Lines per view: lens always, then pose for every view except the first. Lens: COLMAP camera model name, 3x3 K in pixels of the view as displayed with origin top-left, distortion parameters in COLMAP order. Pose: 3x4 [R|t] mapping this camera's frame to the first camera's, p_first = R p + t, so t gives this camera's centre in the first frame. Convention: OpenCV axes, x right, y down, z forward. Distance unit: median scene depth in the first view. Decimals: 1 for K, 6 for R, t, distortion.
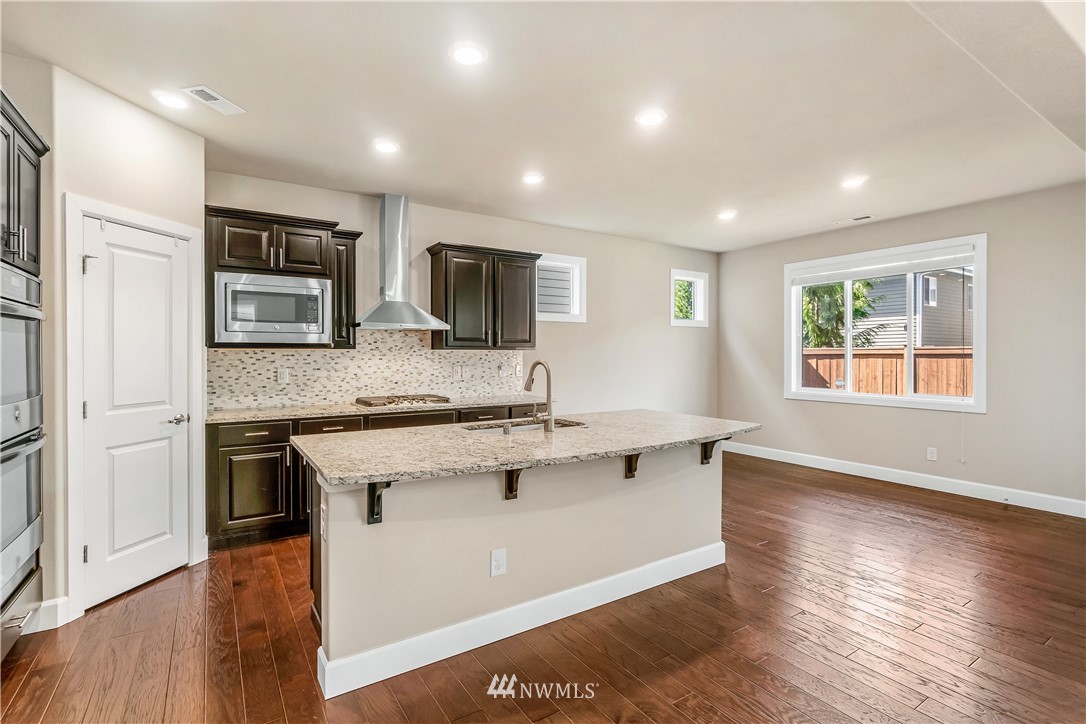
lens RADIAL K [[509.1, 0, 532.0], [0, 509.1, 360.6], [0, 0, 1]] dist [-0.000156, 0.002680]
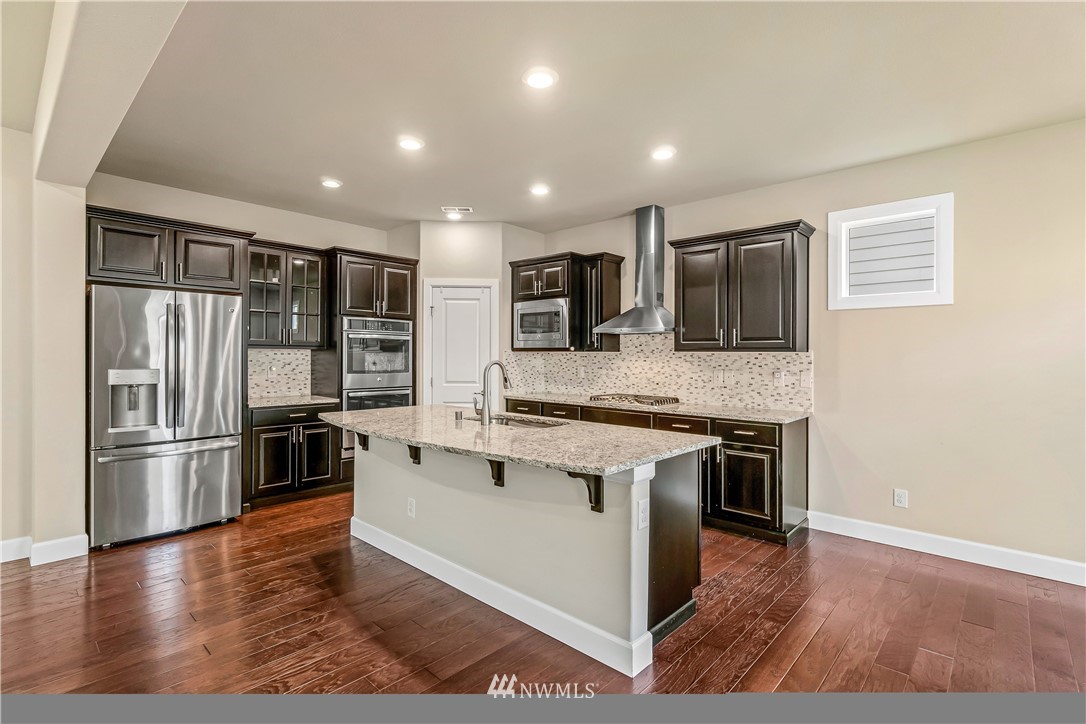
lens RADIAL K [[509.1, 0, 536.2], [0, 509.1, 356.3], [0, 0, 1]] dist [-0.000156, 0.002680]
pose [[0.254400, 0.004690, -0.967088, 0.715066], [-0.019642, 0.999807, -0.000319, -0.007799], [0.966900, 0.019076, 0.254443, 0.519766]]
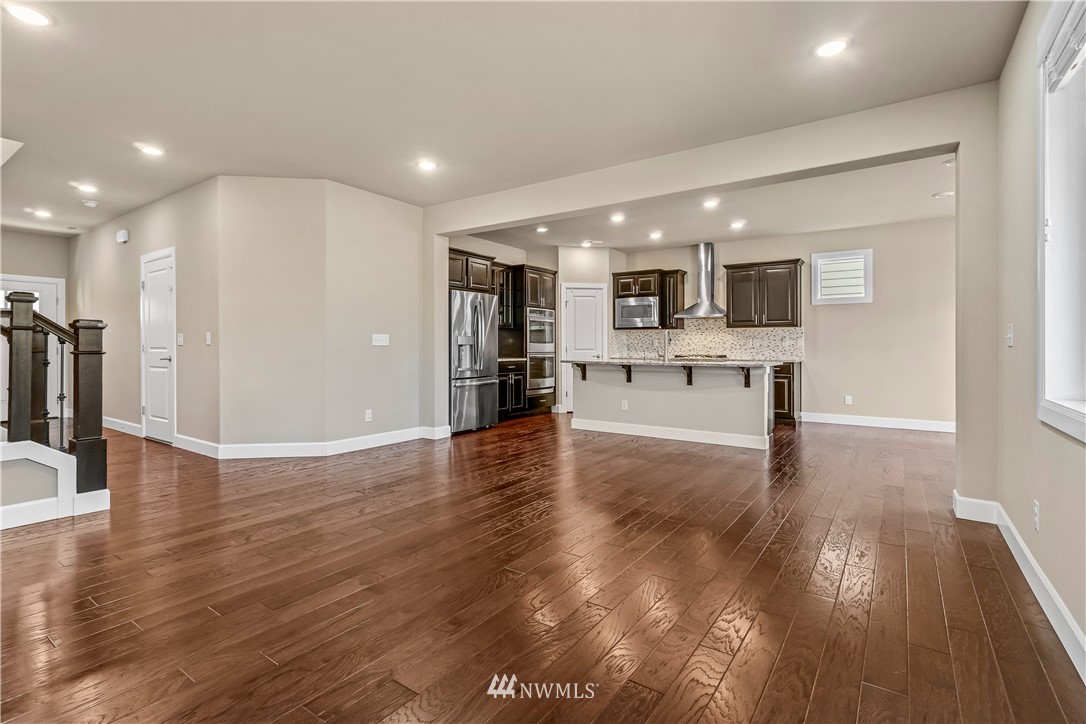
lens RADIAL K [[509.1, 0, 542.4], [0, 509.1, 347.8], [0, 0, 1]] dist [-0.000156, 0.002680]
pose [[0.385170, 0.005620, -0.922829, 1.189256], [-0.011723, 0.999931, 0.001197, 0.050298], [0.922771, 0.010357, 0.385209, -0.219512]]
